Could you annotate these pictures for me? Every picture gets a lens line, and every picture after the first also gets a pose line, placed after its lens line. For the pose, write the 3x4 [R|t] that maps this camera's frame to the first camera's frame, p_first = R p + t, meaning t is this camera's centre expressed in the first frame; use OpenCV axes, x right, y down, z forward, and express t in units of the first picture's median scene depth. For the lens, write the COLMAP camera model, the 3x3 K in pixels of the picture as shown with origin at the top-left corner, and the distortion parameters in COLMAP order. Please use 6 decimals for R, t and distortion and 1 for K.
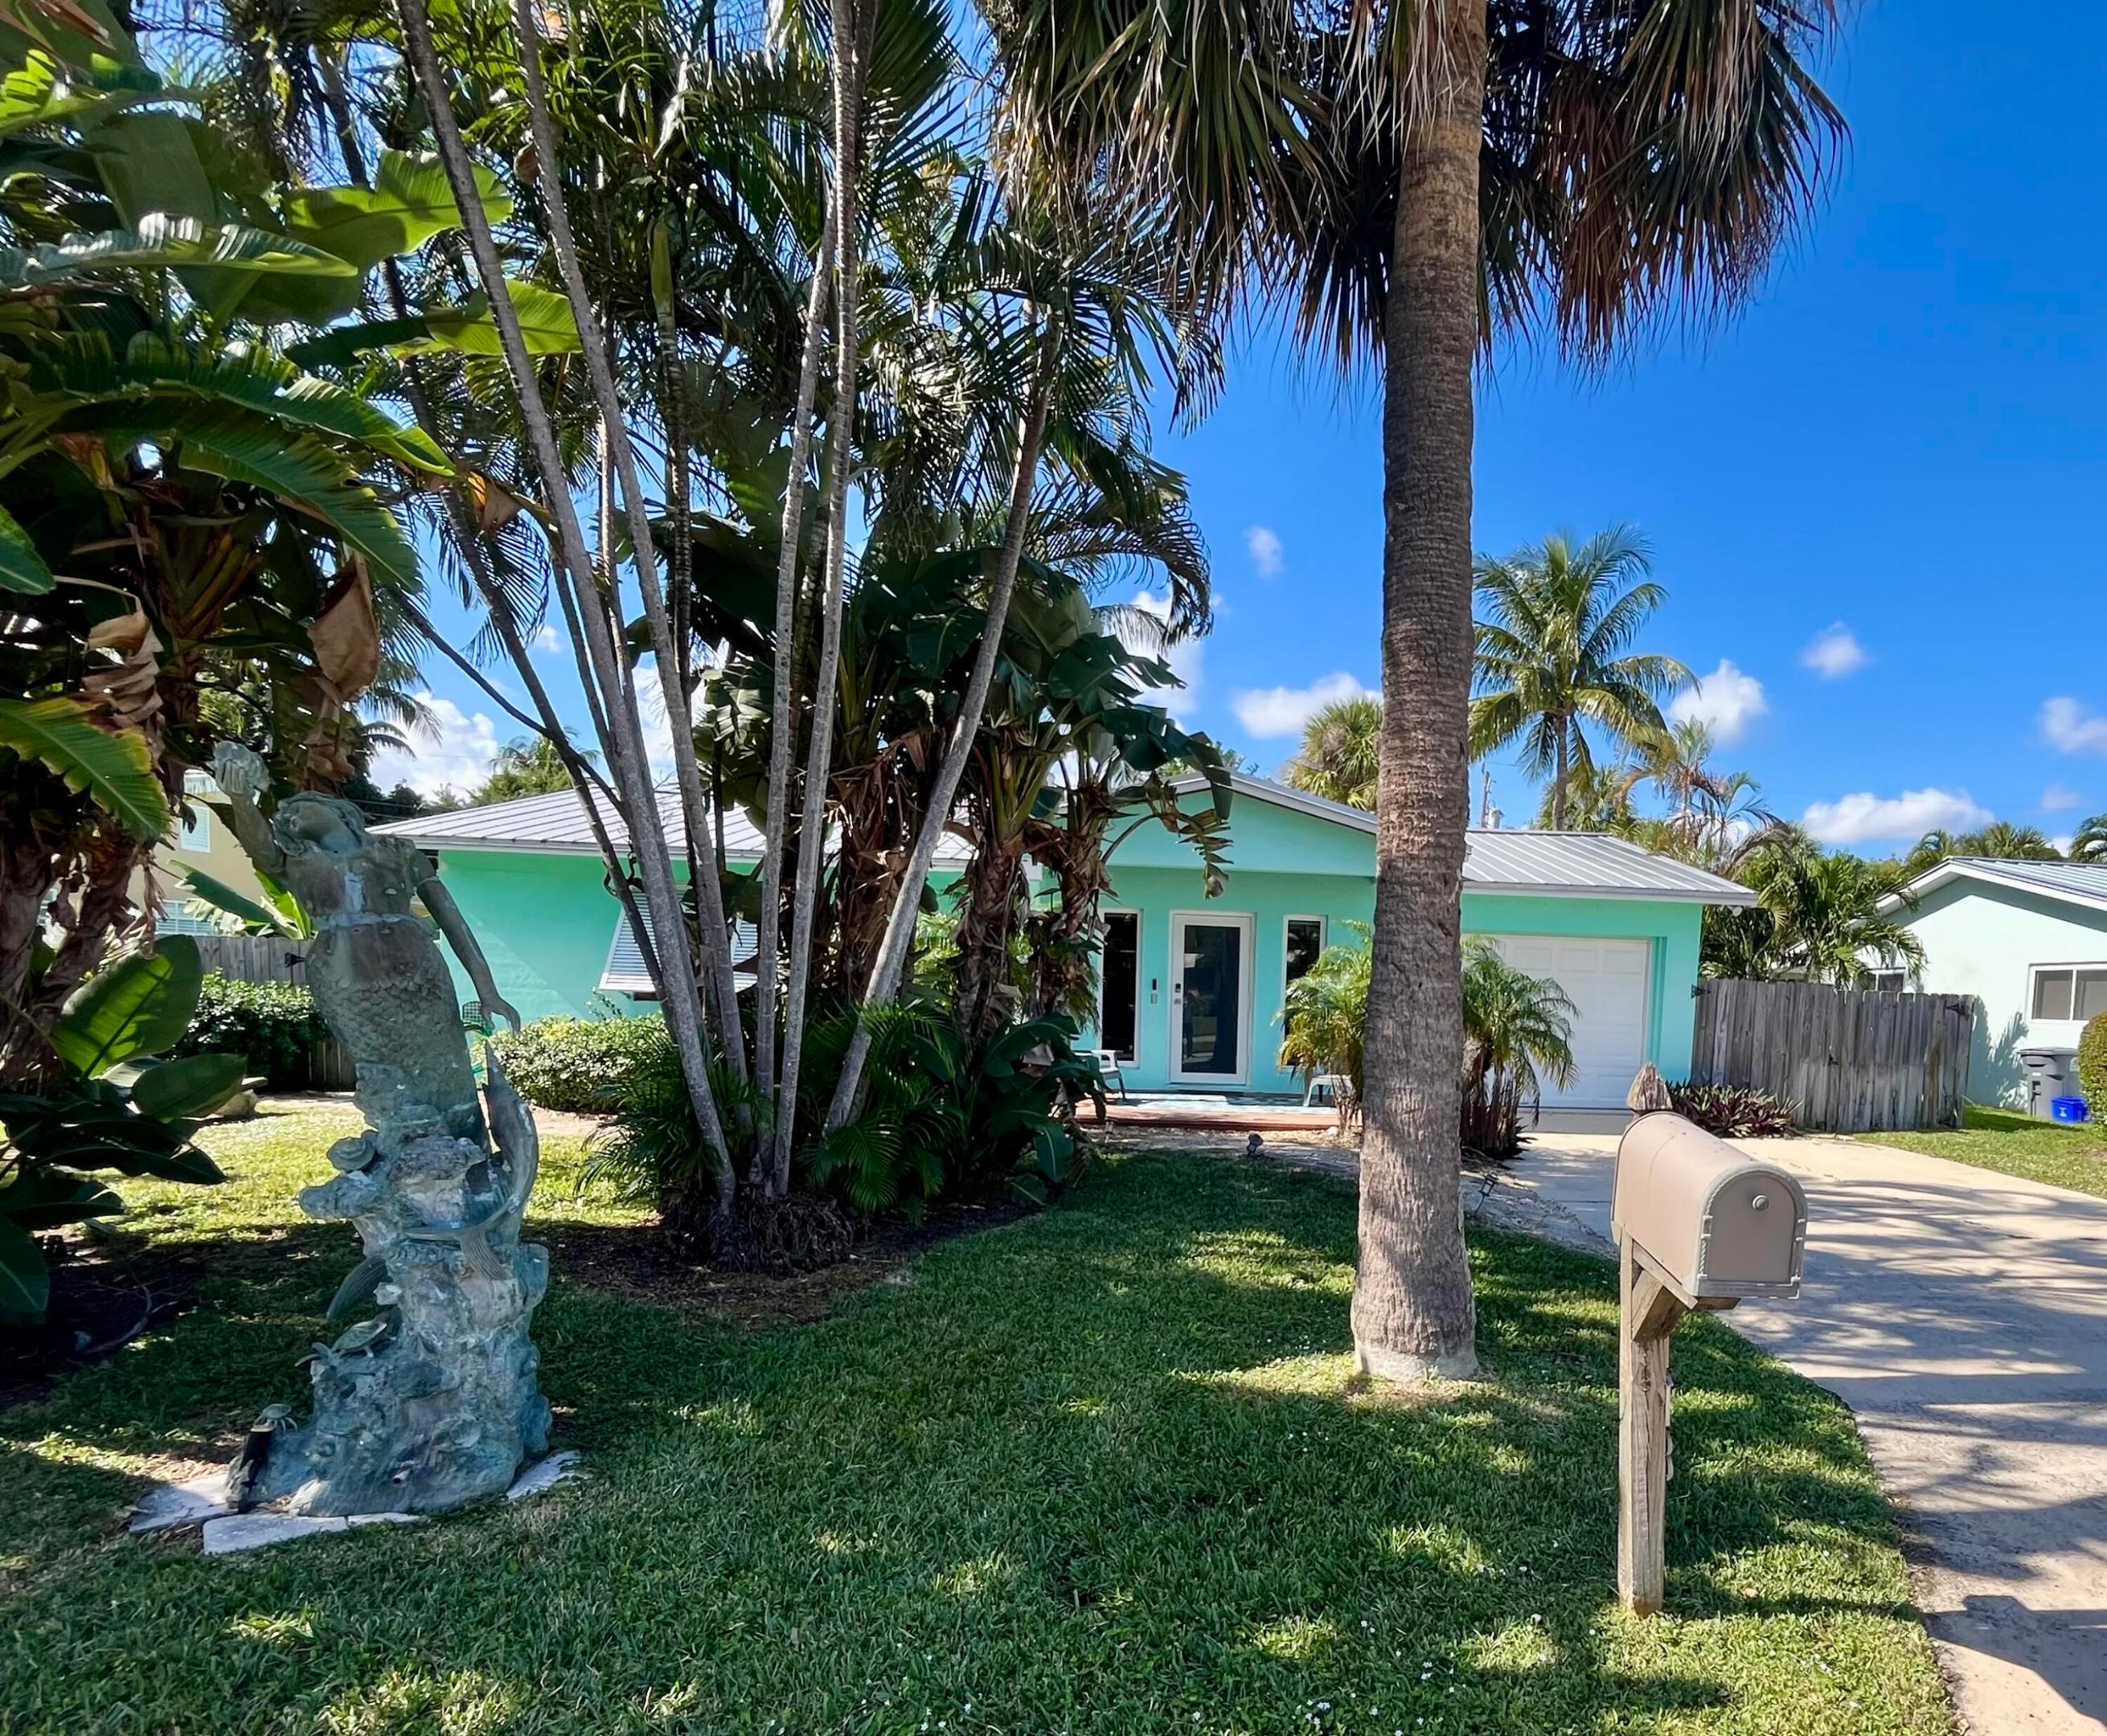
lens RADIAL K [[1141.8, 0, 1239.5], [0, 1141.8, 1090.2], [0, 0, 1]] dist [-0.001499, -0.000138]
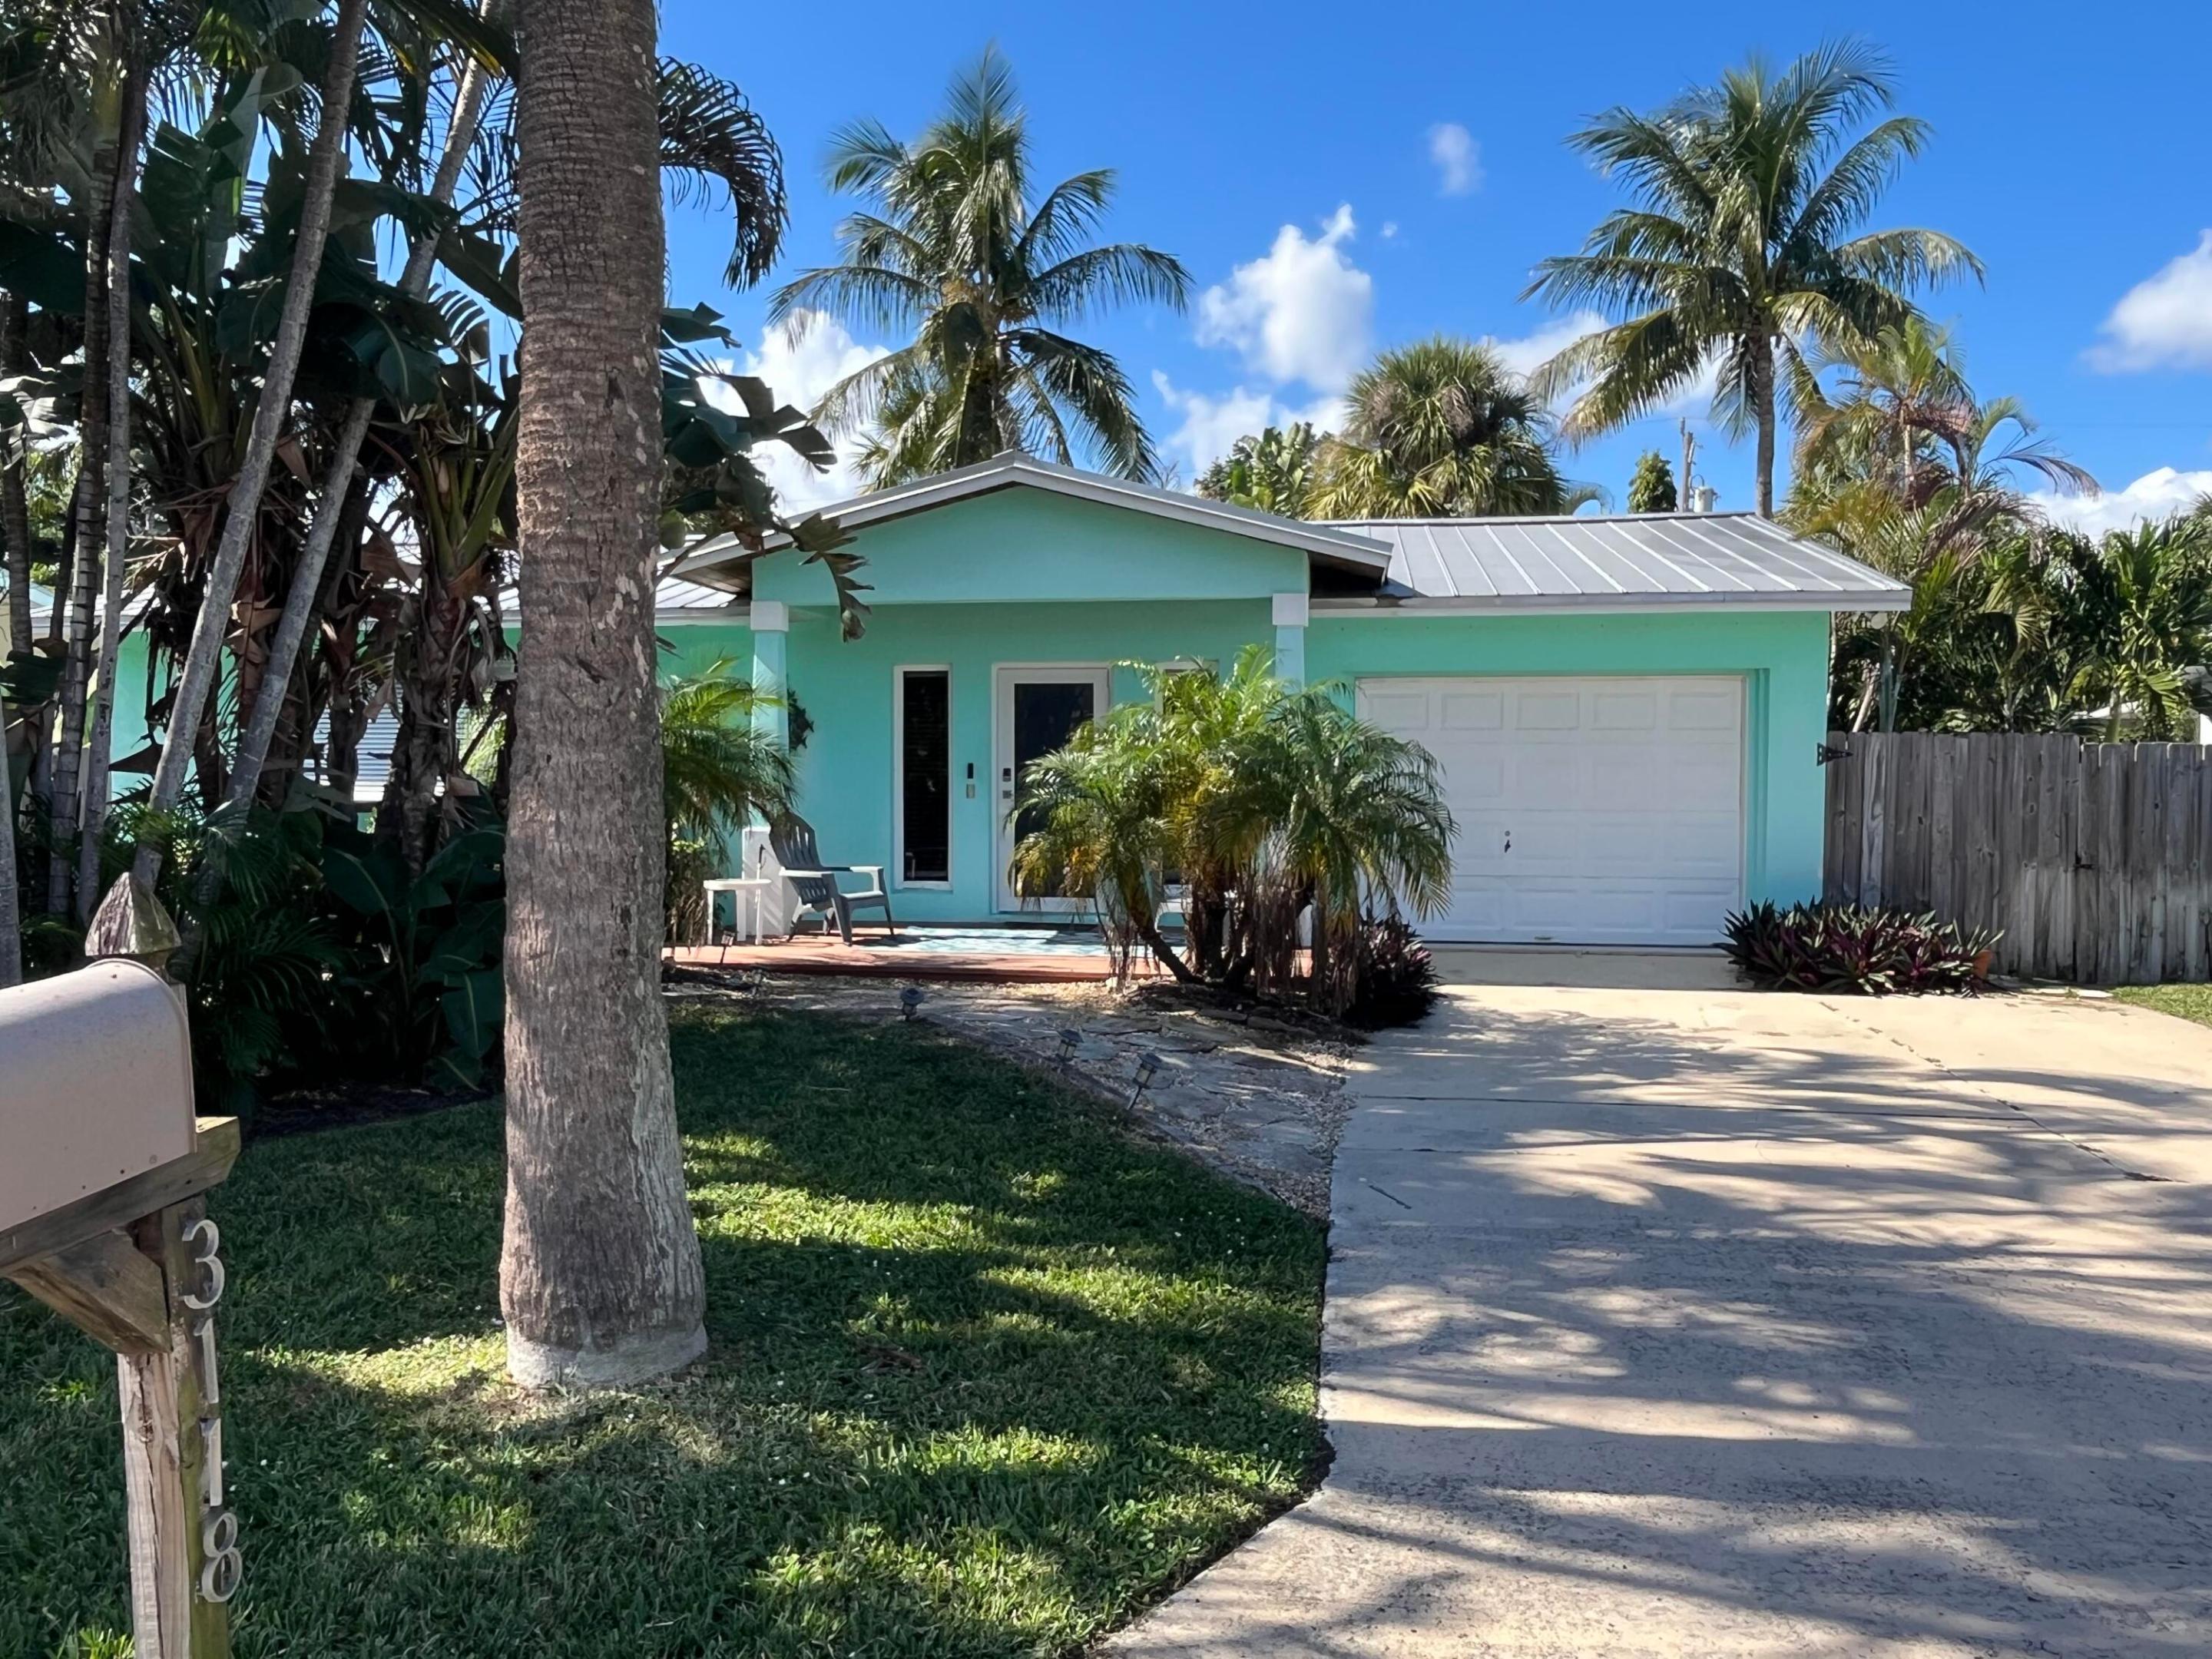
lens RADIAL K [[1606.3, 0, 1099.4], [0, 1606.3, 835.3], [0, 0, 1]] dist [0.002072, -0.005213]
pose [[0.969857, -0.022059, -0.242674, 0.516634], [0.008943, 0.998445, -0.055019, 0.002727], [0.243511, 0.051191, 0.968546, 0.156606]]
